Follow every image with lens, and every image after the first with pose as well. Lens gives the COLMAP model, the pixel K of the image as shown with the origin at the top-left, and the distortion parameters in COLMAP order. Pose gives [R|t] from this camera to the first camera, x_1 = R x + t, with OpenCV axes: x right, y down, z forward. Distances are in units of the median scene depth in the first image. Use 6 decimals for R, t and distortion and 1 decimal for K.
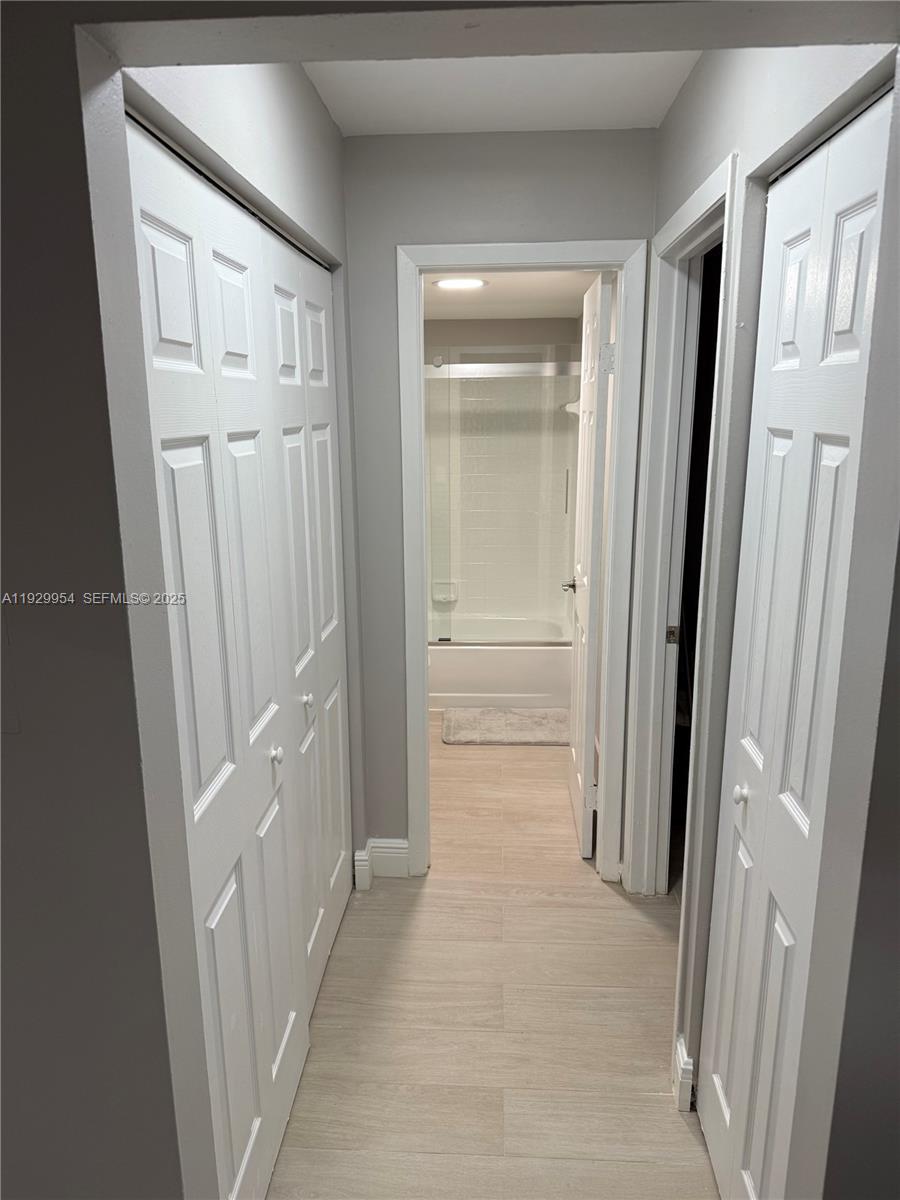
lens RADIAL K [[845.5, 0, 450.0], [0, 845.5, 600.0], [0, 0, 1]] dist [0.102298, -0.152179]
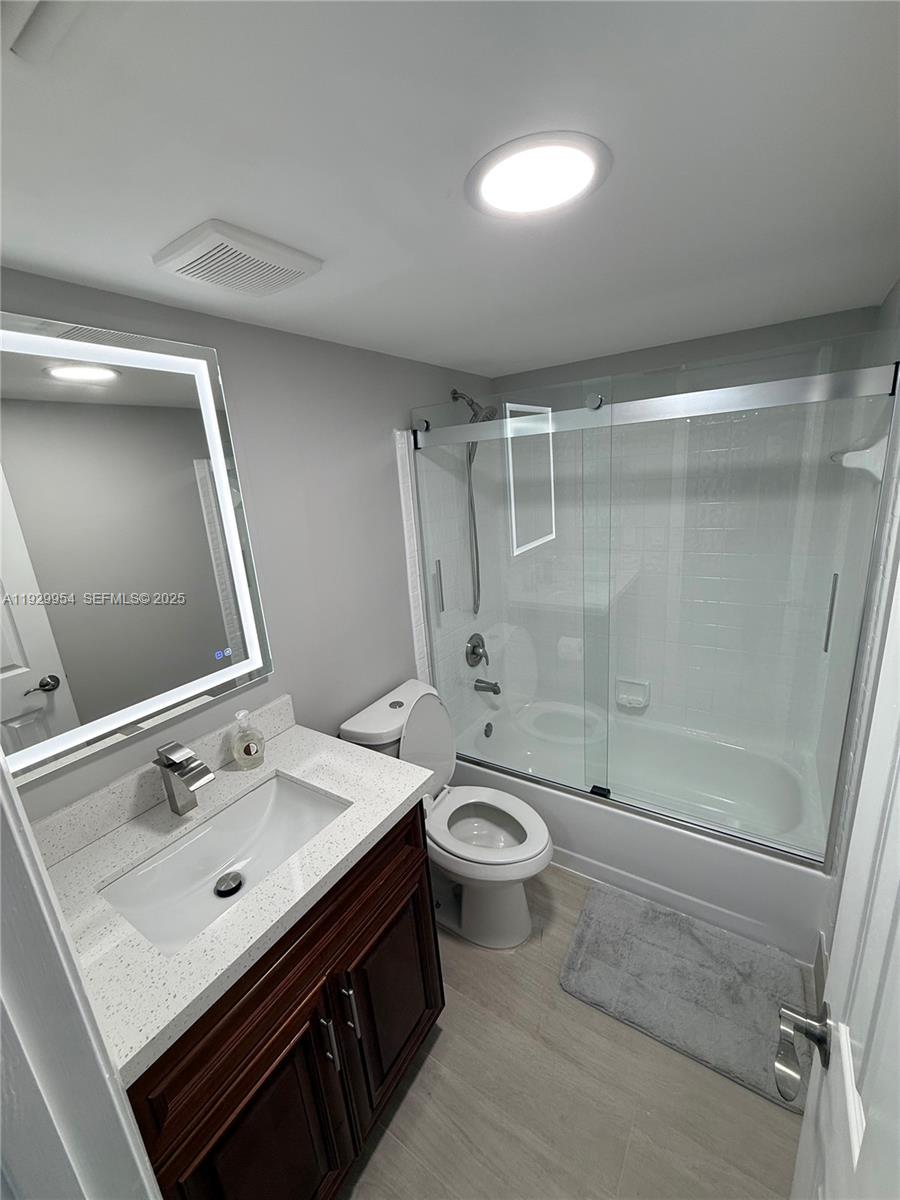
lens RADIAL K [[479.9, 0, 447.5], [0, 479.9, 596.7], [0, 0, 1]] dist [-0.000890, -0.000138]
pose [[0.861805, 0.078264, -0.501165, 0.074488], [-0.052929, 0.996507, 0.064600, -0.140057], [0.504470, -0.029146, 0.862937, 0.581110]]
